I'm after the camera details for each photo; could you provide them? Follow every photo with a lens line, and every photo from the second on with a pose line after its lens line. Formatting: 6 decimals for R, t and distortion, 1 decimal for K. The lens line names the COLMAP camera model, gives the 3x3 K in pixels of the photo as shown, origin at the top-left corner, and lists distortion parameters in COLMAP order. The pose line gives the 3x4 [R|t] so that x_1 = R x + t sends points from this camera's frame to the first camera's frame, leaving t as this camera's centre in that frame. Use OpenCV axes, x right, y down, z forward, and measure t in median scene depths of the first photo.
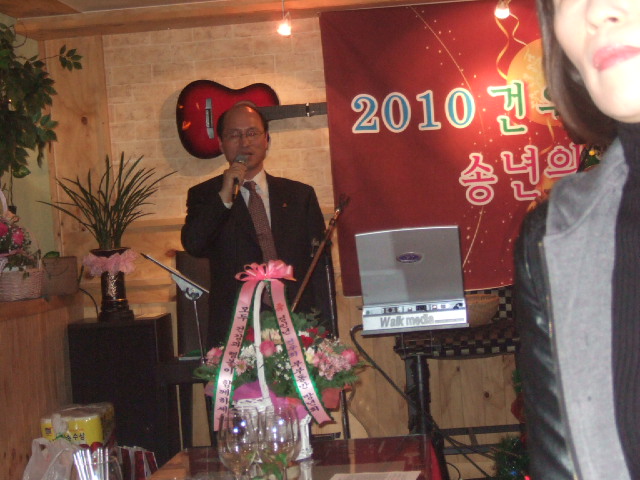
lens RADIAL K [[1298.2, 0, 320.0], [0, 1298.2, 240.0], [0, 0, 1]] dist [-0.051757, -0.139330]
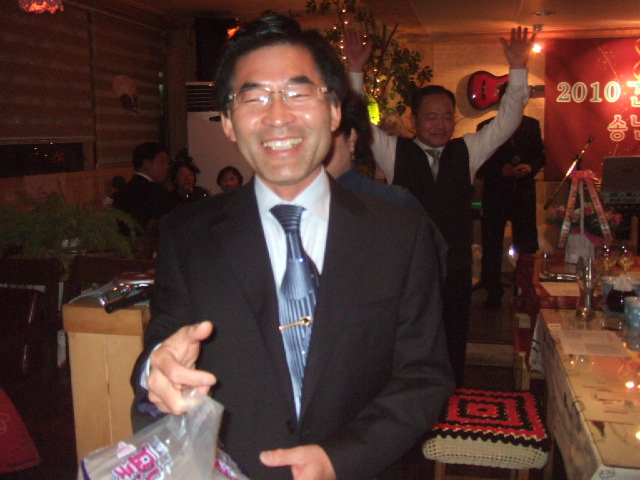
lens RADIAL K [[657.9, 0, 329.1], [0, 657.9, 242.2], [0, 0, 1]] dist [-0.054940, 0.021865]
pose [[0.991155, 0.072787, -0.110966, -0.199518], [-0.054216, 0.985296, 0.162028, -0.011444], [0.121128, -0.154578, 0.980527, -0.078820]]
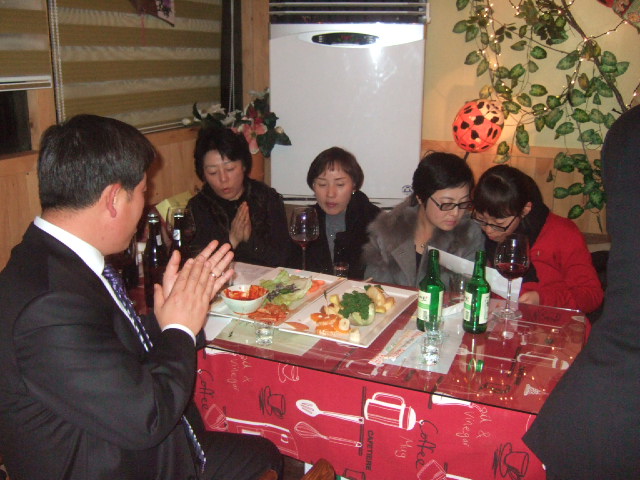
lens RADIAL K [[713.0, 0, 320.0], [0, 713.0, 240.0], [0, 0, 1]] dist [-0.050456, 0.006162]
pose [[0.951850, 0.149218, -0.267796, -0.339180], [-0.076278, 0.961351, 0.264549, -0.022211], [0.296922, -0.231384, 0.926444, 0.397471]]
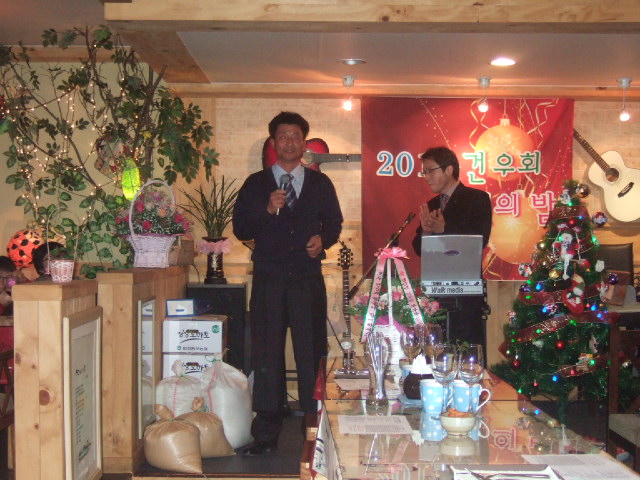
lens RADIAL K [[989.3, 0, 320.0], [0, 989.3, 240.0], [0, 0, 1]] dist [-0.087551, 0.047730]
pose [[0.991142, 0.072885, 0.111021, -0.169746], [-0.071138, 0.997273, -0.019622, 0.023891], [-0.112148, 0.011551, 0.993624, -0.176772]]
